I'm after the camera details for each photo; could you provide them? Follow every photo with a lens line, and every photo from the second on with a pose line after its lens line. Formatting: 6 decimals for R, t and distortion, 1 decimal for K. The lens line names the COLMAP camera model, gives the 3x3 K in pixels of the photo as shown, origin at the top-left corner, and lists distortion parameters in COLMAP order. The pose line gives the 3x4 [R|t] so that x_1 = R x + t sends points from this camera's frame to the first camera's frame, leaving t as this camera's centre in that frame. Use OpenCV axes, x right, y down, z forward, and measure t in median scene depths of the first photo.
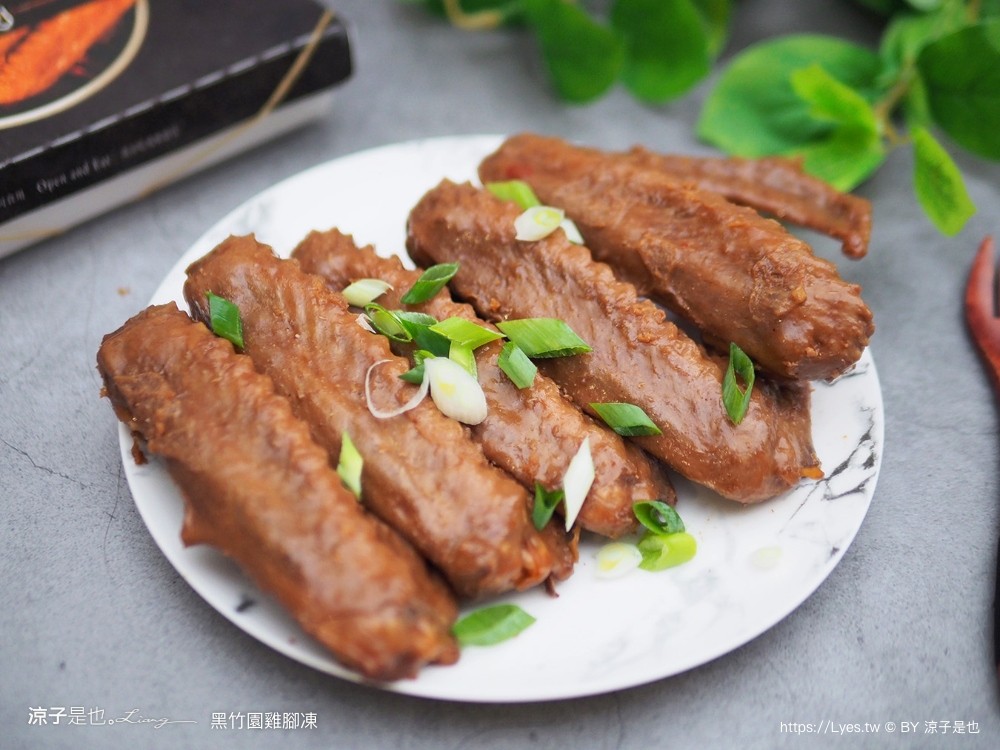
lens RADIAL K [[891.0, 0, 501.1], [0, 891.0, 377.4], [0, 0, 1]] dist [-0.071933, 0.008009]
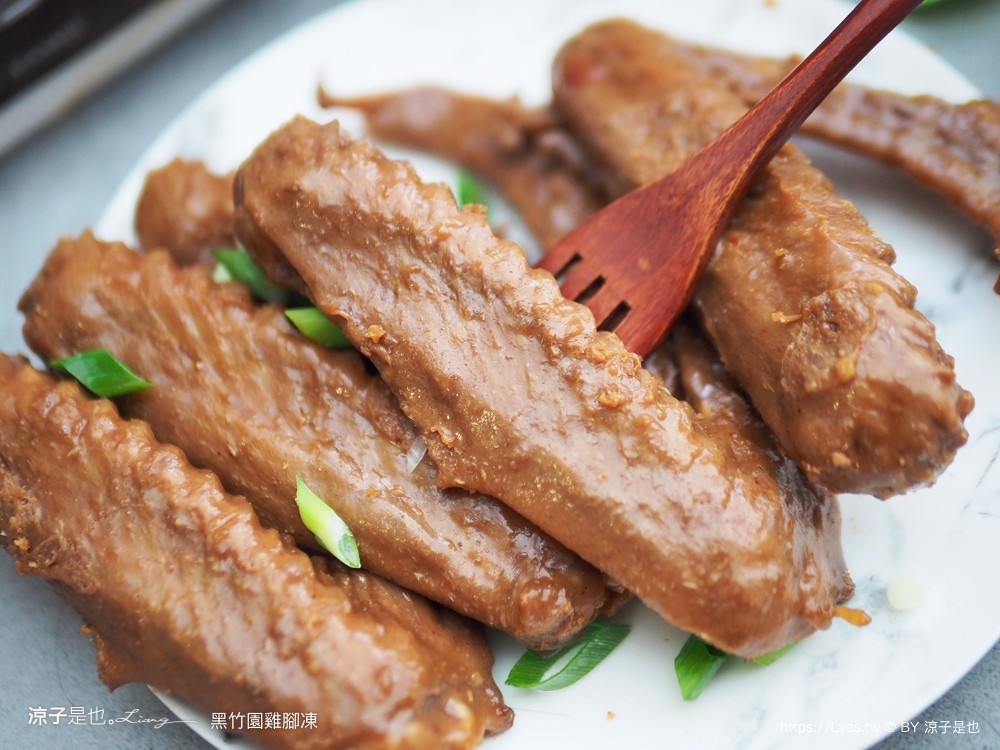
lens RADIAL K [[891.0, 0, 497.9], [0, 891.0, 372.7], [0, 0, 1]] dist [-0.071933, 0.008009]
pose [[0.997103, 0.068406, -0.033246, 0.104600], [-0.071918, 0.990233, -0.119439, 0.019105], [0.024751, 0.121484, 0.992285, 0.373095]]
